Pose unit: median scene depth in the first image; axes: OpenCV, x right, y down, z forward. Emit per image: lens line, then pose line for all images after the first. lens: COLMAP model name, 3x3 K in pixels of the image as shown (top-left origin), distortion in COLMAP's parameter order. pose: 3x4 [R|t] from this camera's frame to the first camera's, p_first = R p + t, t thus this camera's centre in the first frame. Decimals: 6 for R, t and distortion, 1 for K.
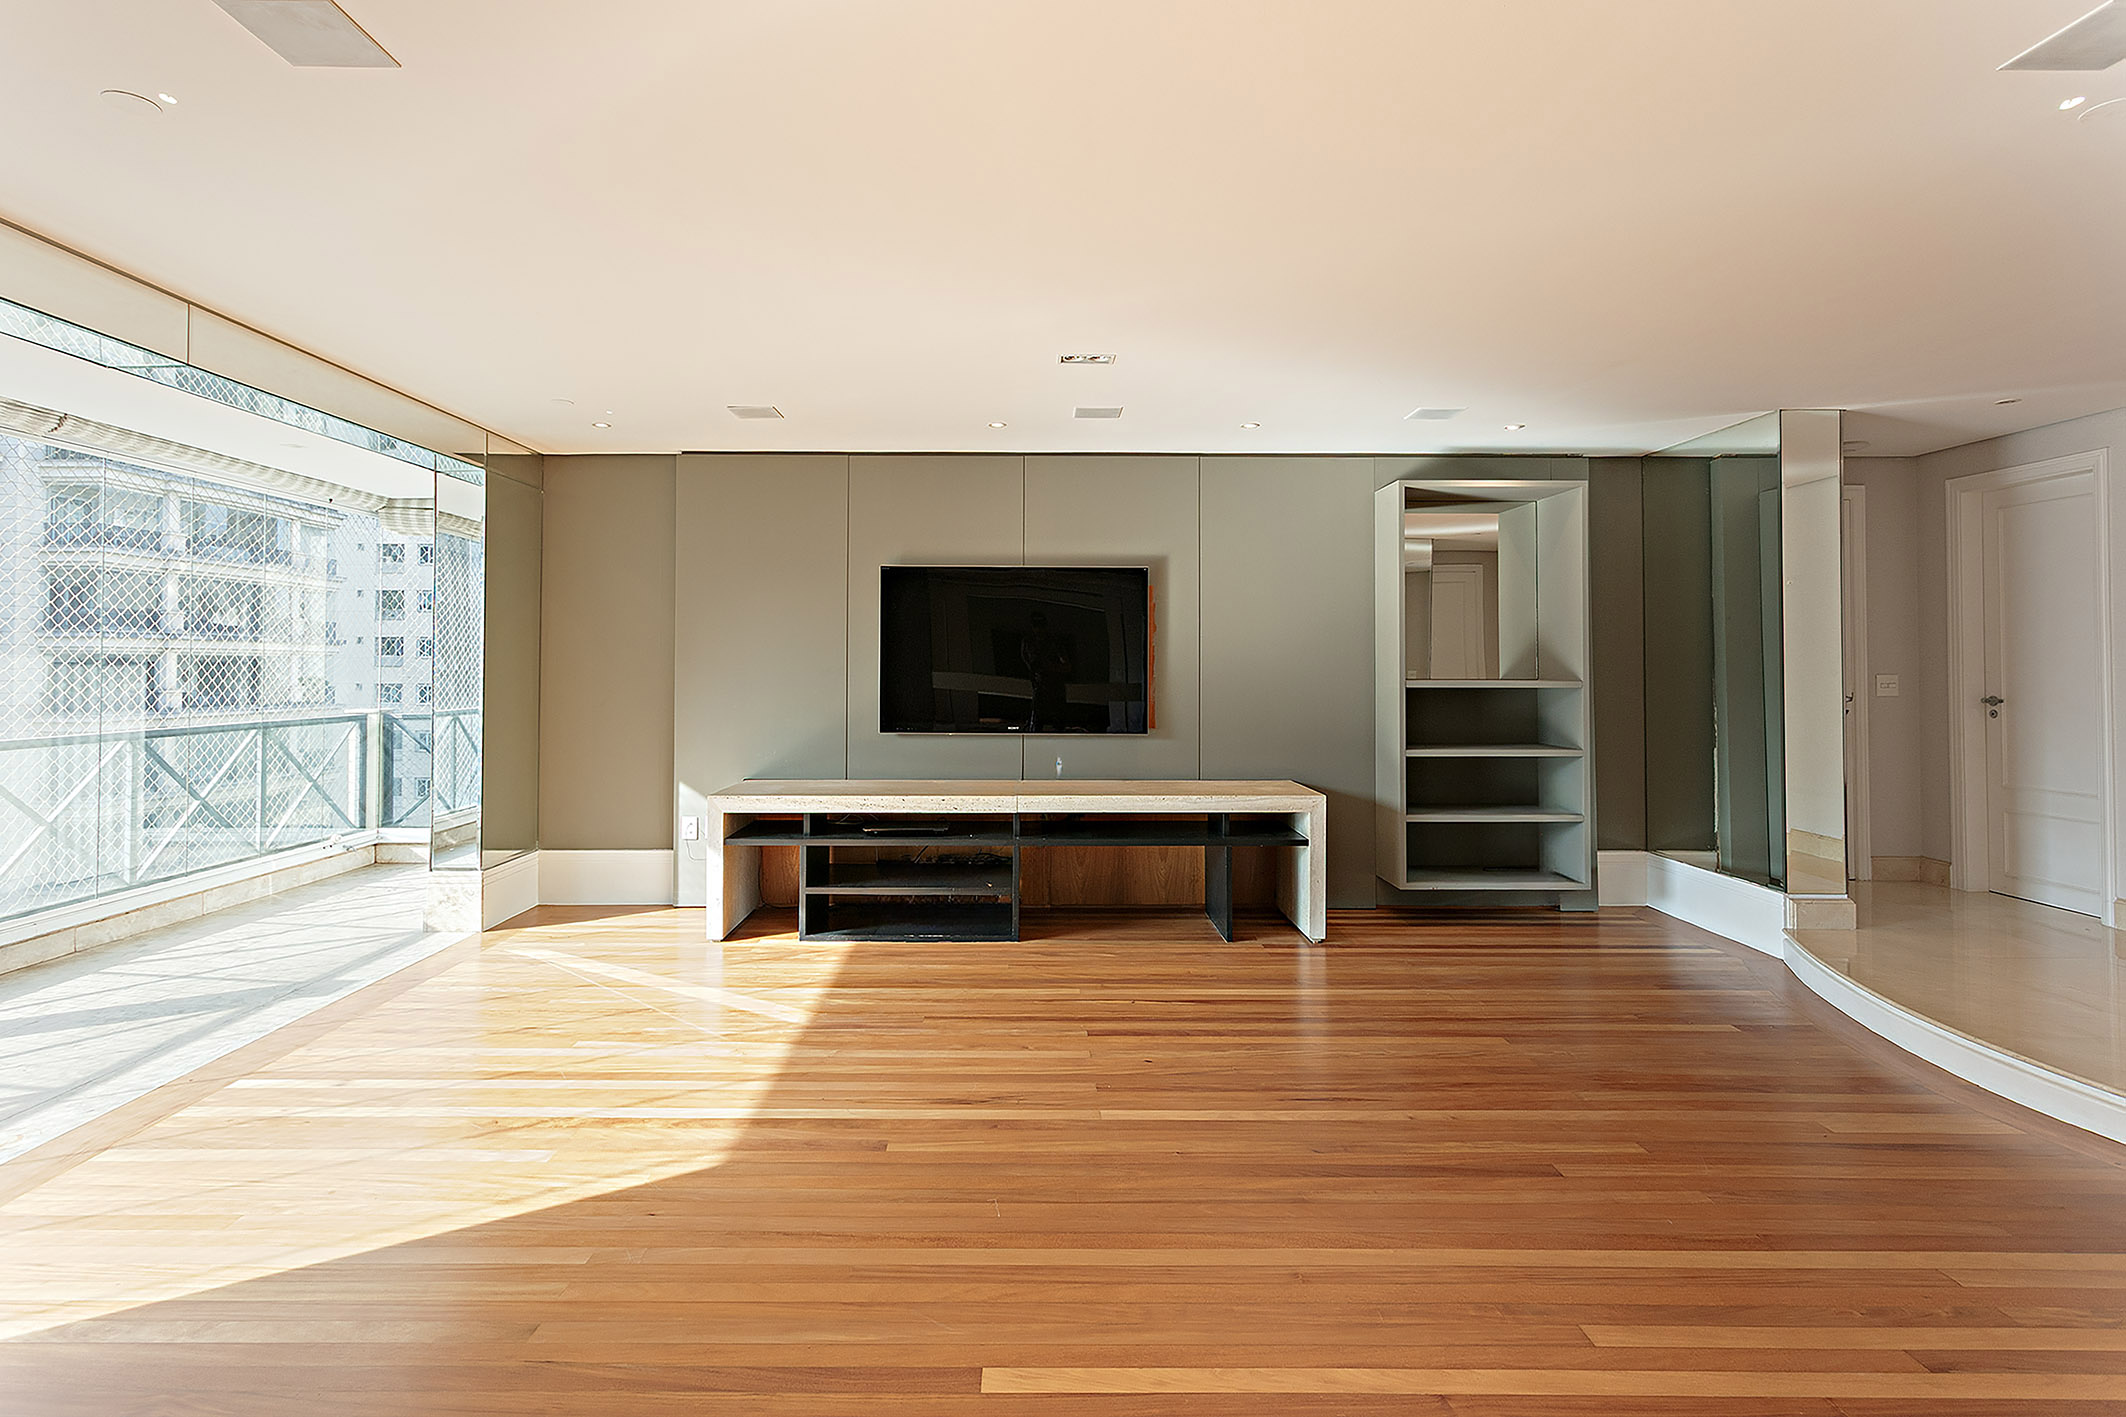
lens RADIAL K [[1022.4, 0, 1056.3], [0, 1022.4, 661.6], [0, 0, 1]] dist [0.000376, 0.000358]
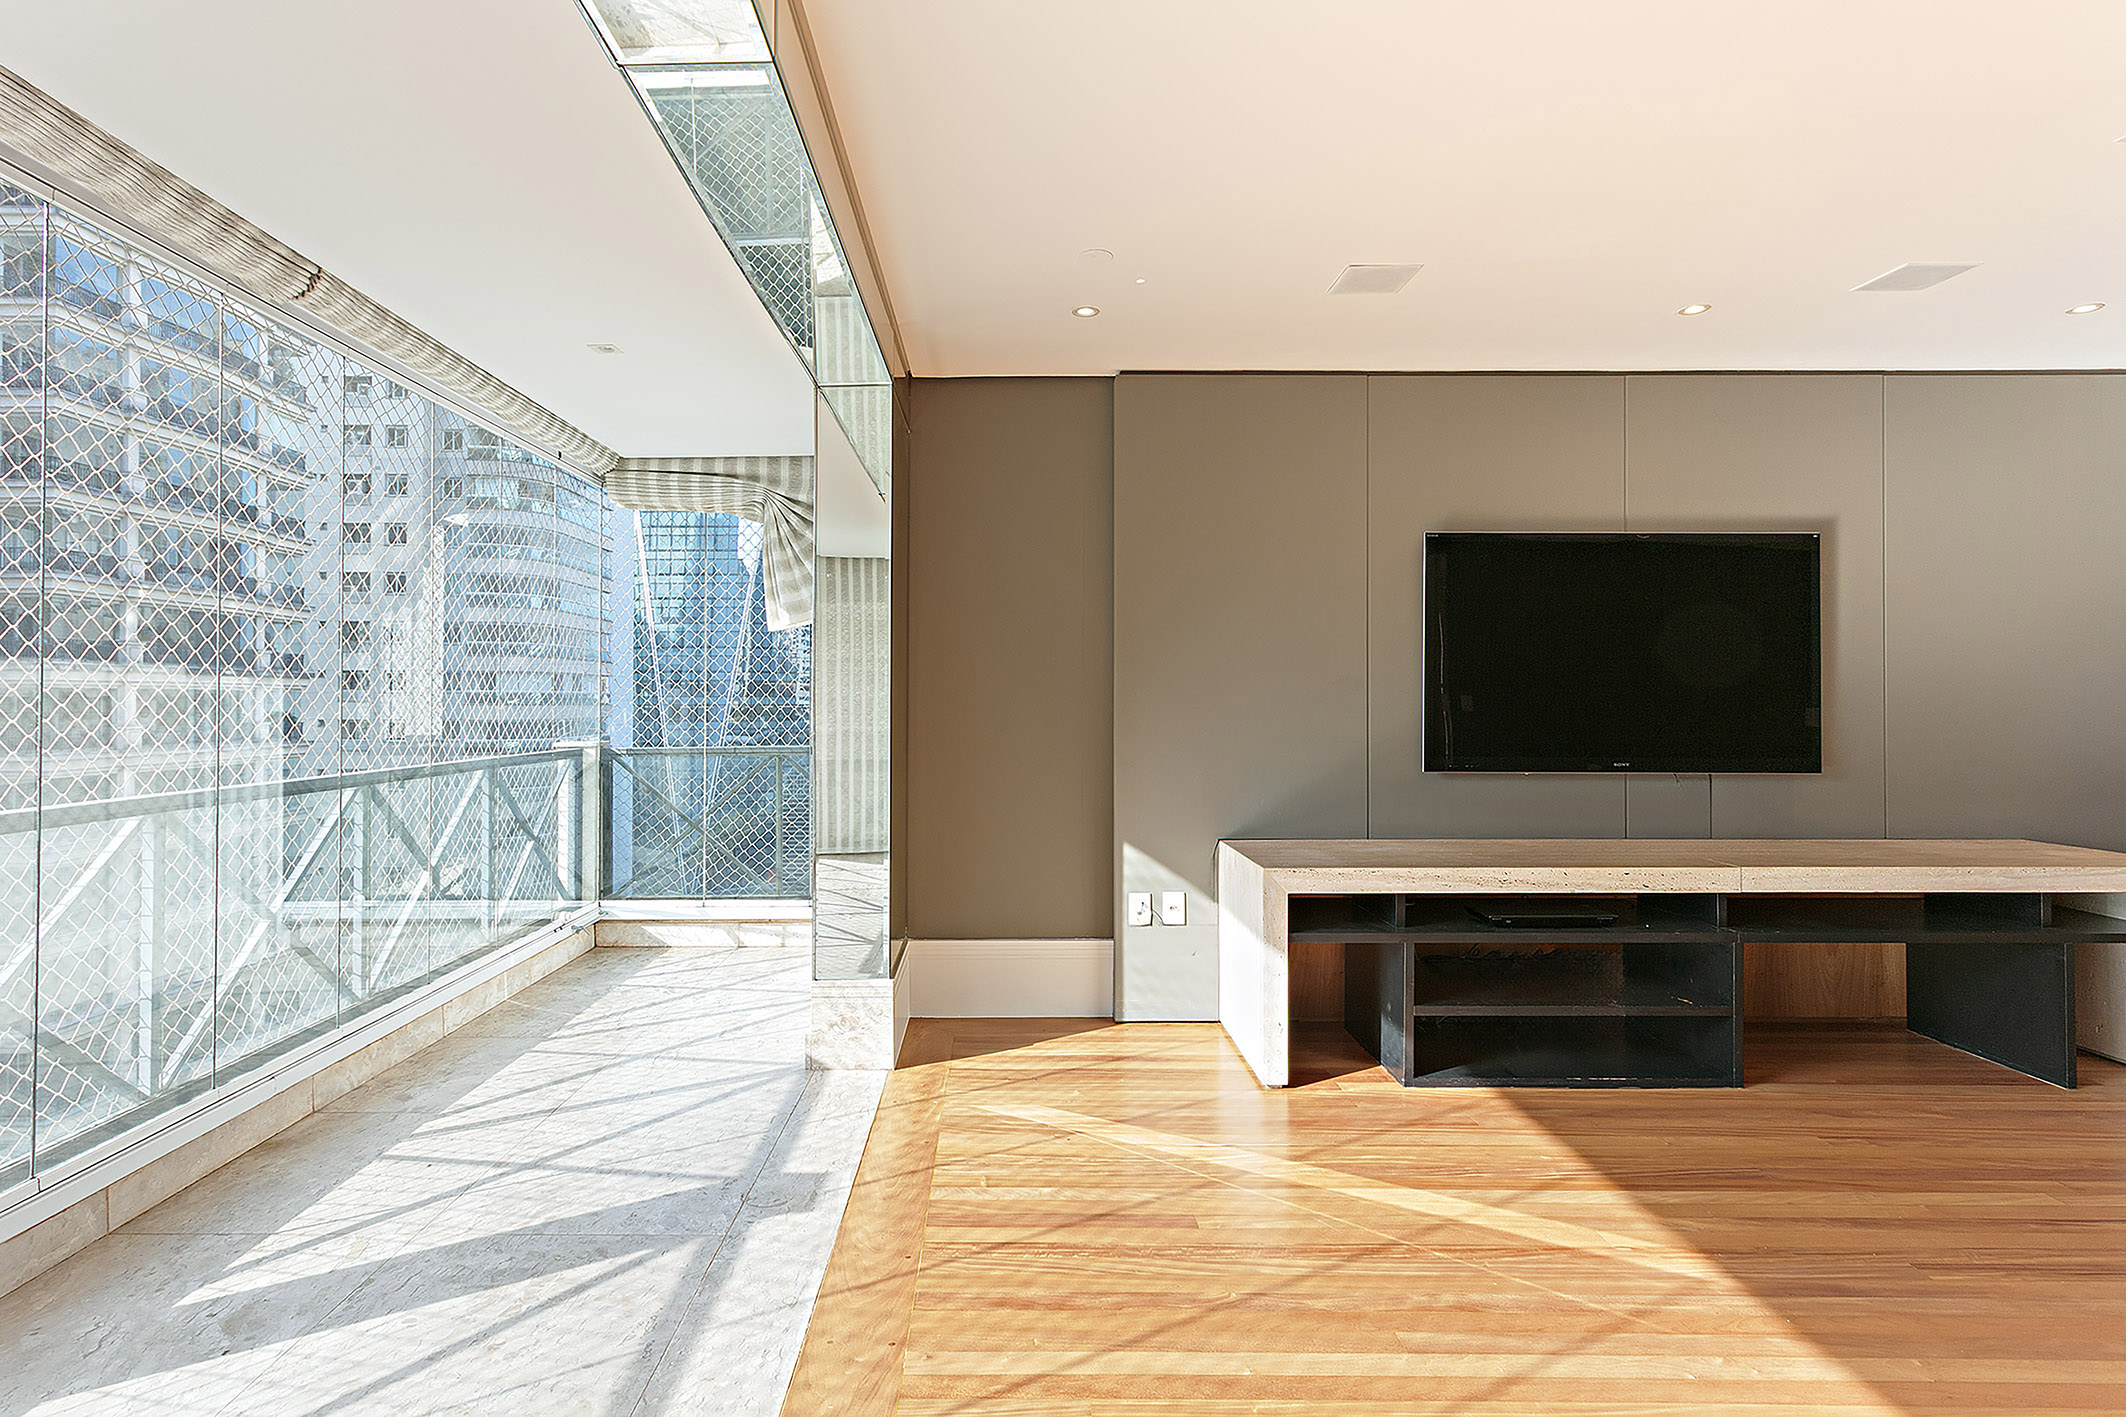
lens RADIAL K [[1046.2, 0, 1030.8], [0, 1046.2, 701.0], [0, 0, 1]] dist [0.001261, 0.000570]
pose [[0.999948, -0.001284, 0.010075, -0.447342], [0.001247, 0.999993, 0.003662, 0.018316], [-0.010080, -0.003649, 0.999943, 0.290663]]
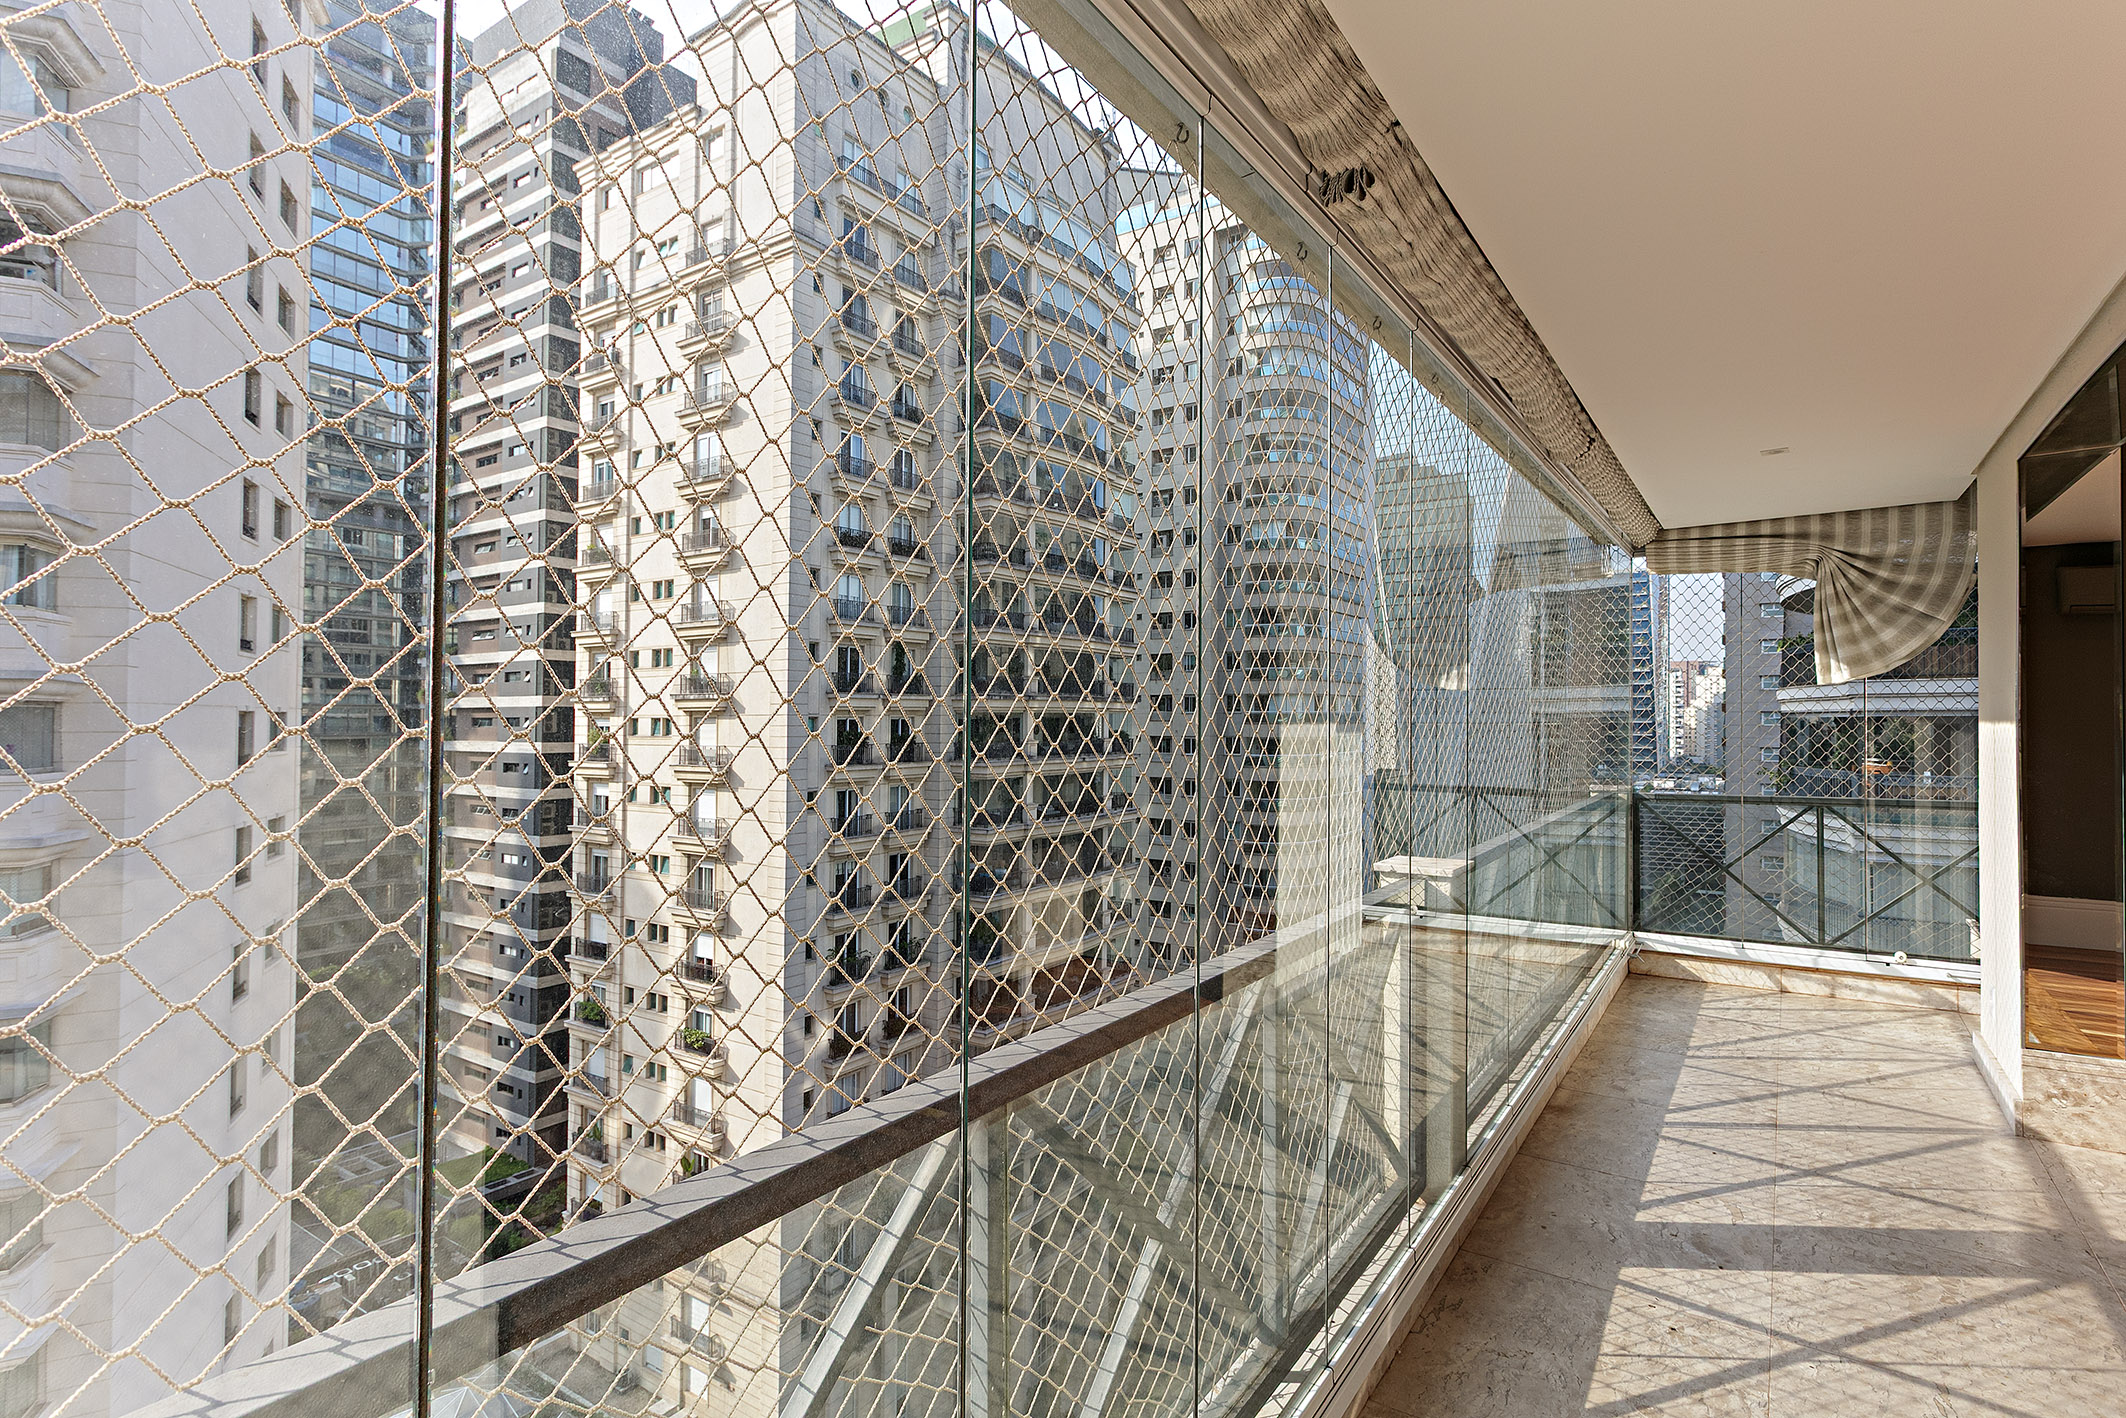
lens RADIAL K [[1041.3, 0, 1132.2], [0, 1041.3, 712.1], [0, 0, 1]] dist [0.000748, 0.000867]
pose [[0.839499, -0.006903, -0.543318, -0.687613], [0.006040, 0.999976, -0.003373, -0.017383], [0.543328, -0.000450, 0.839520, 0.090960]]
